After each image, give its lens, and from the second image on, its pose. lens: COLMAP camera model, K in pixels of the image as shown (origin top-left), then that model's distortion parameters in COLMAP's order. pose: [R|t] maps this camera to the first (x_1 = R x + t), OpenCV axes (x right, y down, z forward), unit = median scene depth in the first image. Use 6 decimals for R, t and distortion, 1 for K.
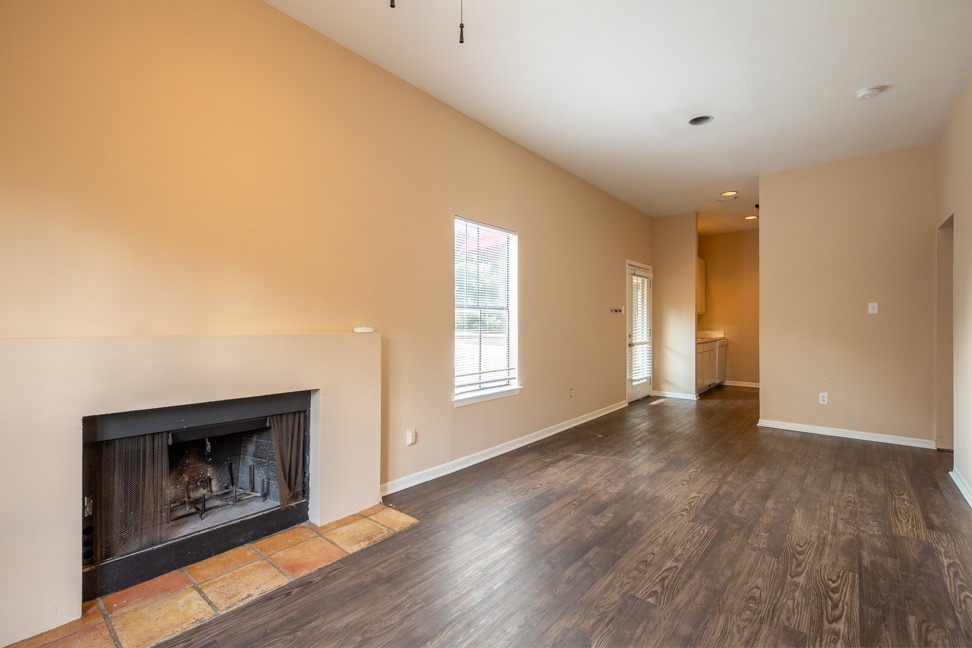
lens RADIAL K [[429.1, 0, 486.0], [0, 429.1, 324.0], [0, 0, 1]] dist [0.001719, -0.000507]
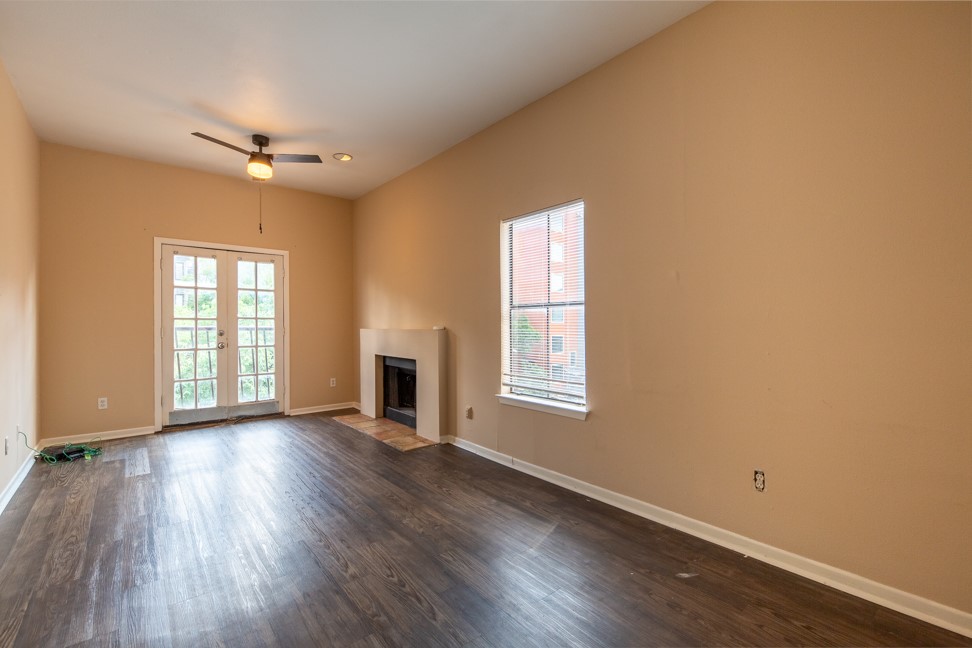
lens RADIAL K [[429.1, 0, 486.0], [0, 429.1, 324.0], [0, 0, 1]] dist [0.001719, -0.000507]
pose [[-0.174344, -0.002912, -0.984681, 1.105963], [0.000042, 0.999996, -0.002965, 0.003231], [0.984685, -0.000558, -0.174343, 1.303290]]
